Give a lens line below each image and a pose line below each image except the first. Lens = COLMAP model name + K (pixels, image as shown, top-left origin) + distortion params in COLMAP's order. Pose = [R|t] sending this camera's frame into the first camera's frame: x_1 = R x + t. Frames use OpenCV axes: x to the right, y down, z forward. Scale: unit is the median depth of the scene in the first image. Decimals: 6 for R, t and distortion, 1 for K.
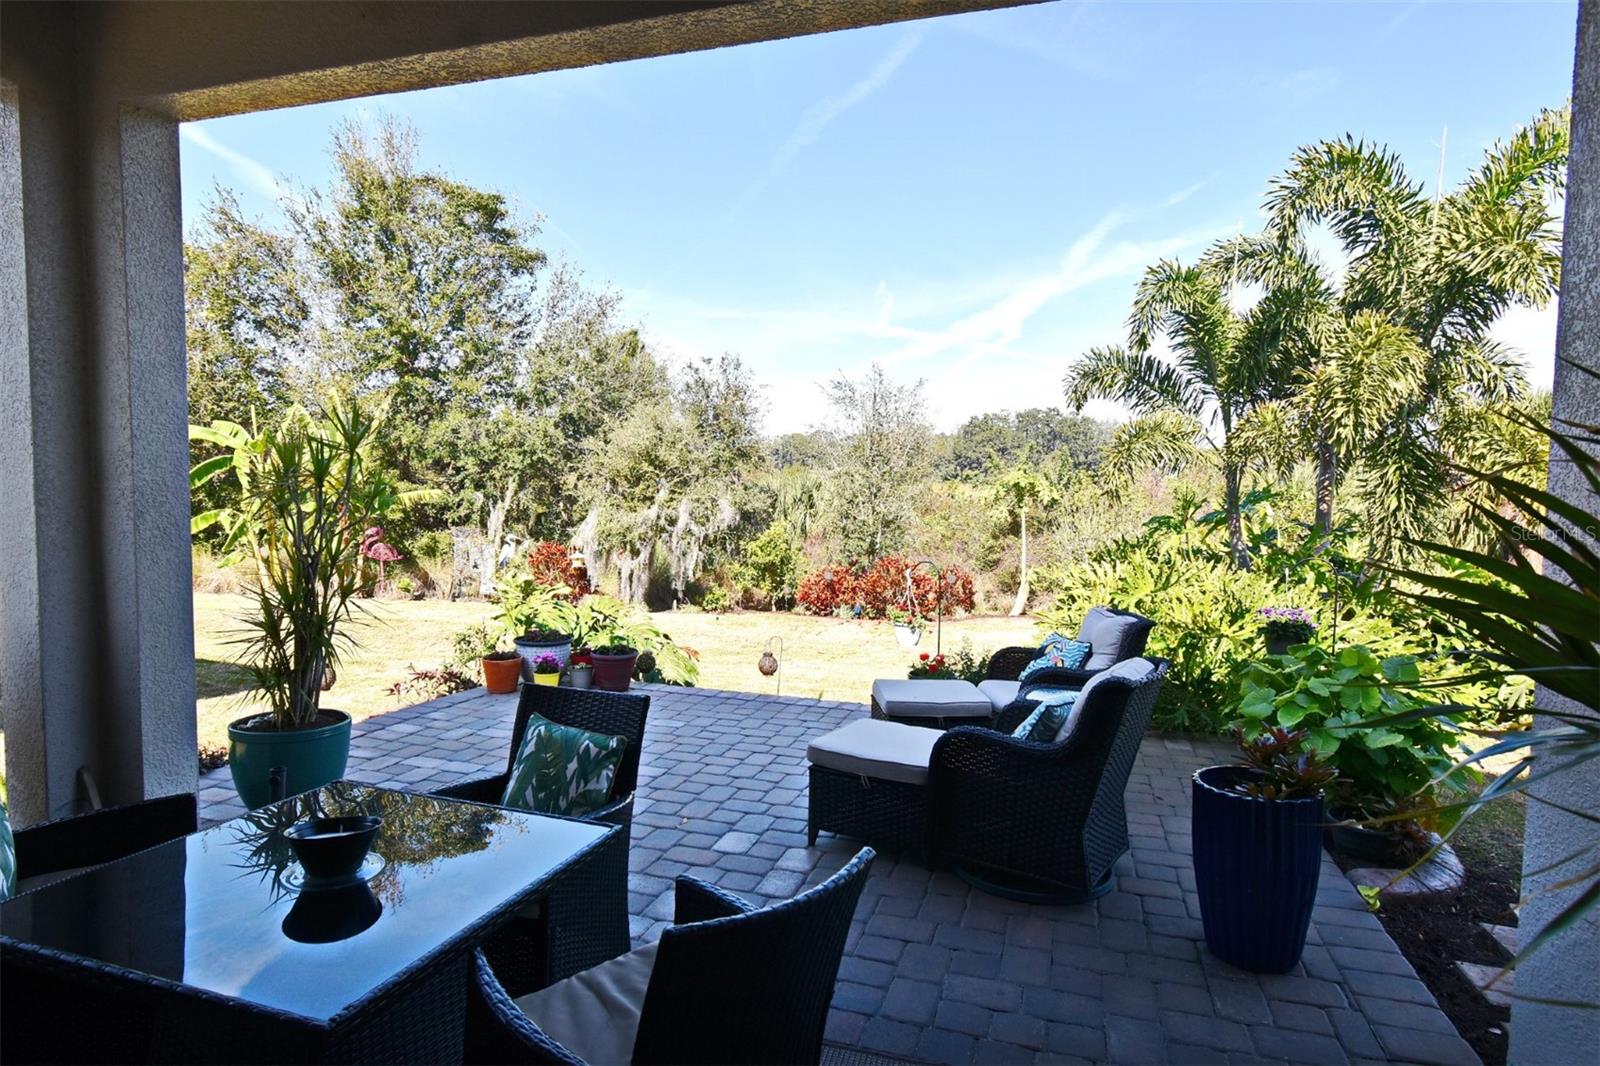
lens RADIAL K [[846.4, 0, 806.9], [0, 846.4, 531.3], [0, 0, 1]] dist [0.002200, -0.003594]
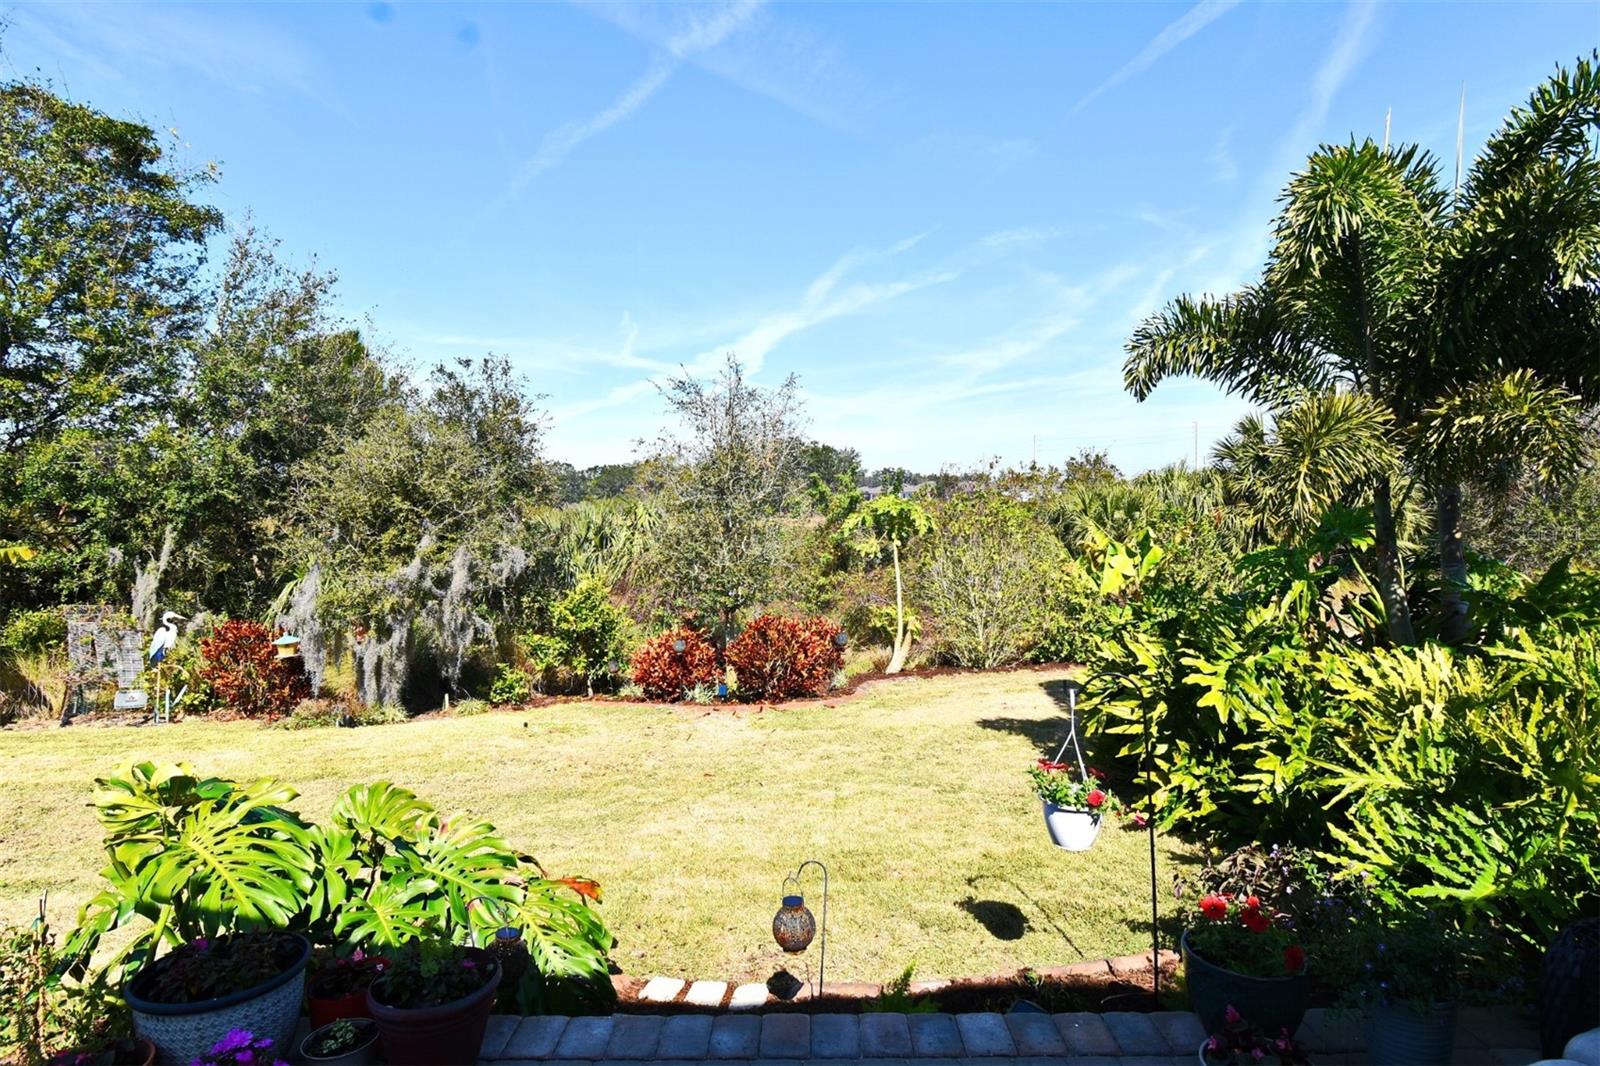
lens RADIAL K [[846.4, 0, 790.5], [0, 846.4, 532.6], [0, 0, 1]] dist [0.002200, -0.003594]
pose [[0.959106, -0.035732, 0.280783, -0.064859], [0.045607, 0.998547, -0.028713, -0.015131], [-0.279349, 0.040345, 0.959342, 0.215928]]
